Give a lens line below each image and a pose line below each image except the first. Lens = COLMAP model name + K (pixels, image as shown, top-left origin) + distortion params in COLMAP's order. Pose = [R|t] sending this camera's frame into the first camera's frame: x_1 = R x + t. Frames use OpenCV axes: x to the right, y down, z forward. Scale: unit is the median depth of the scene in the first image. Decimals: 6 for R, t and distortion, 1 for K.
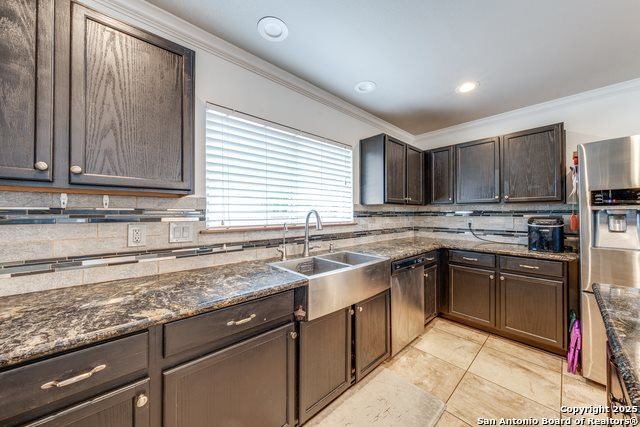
lens RADIAL K [[218.2, 0, 307.0], [0, 218.2, 211.2], [0, 0, 1]] dist [-0.003315, -0.000333]
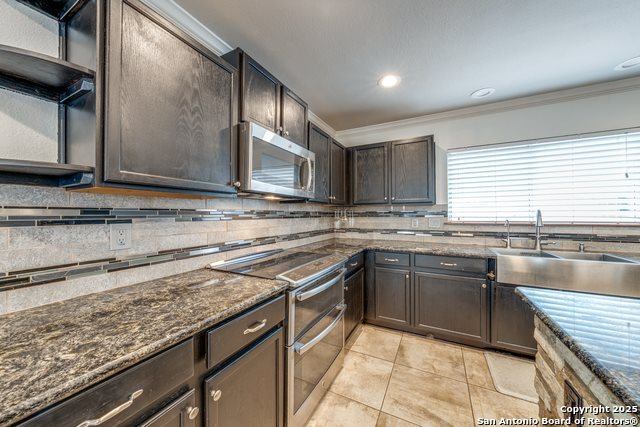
lens RADIAL K [[218.2, 0, 333.2], [0, 218.2, 211.0], [0, 0, 1]] dist [-0.003315, -0.000333]
pose [[0.406359, -0.012154, -0.913633, 0.692171], [0.013073, 0.999887, -0.007487, -0.004901], [0.913620, -0.008902, 0.406472, -0.506185]]
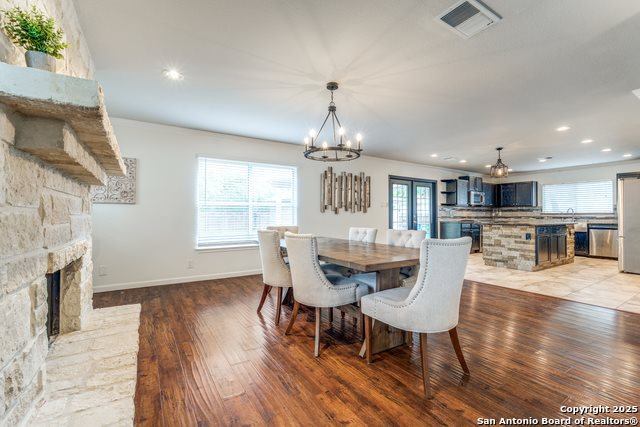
lens RADIAL K [[285.6, 0, 326.0], [0, 285.6, 212.7], [0, 0, 1]] dist [-0.007539, -0.000823]
pose [[-0.136550, -0.008770, -0.990594, 5.404397], [0.008994, 0.999909, -0.010092, 0.082778], [0.990592, -0.010288, -0.136459, -2.390150]]
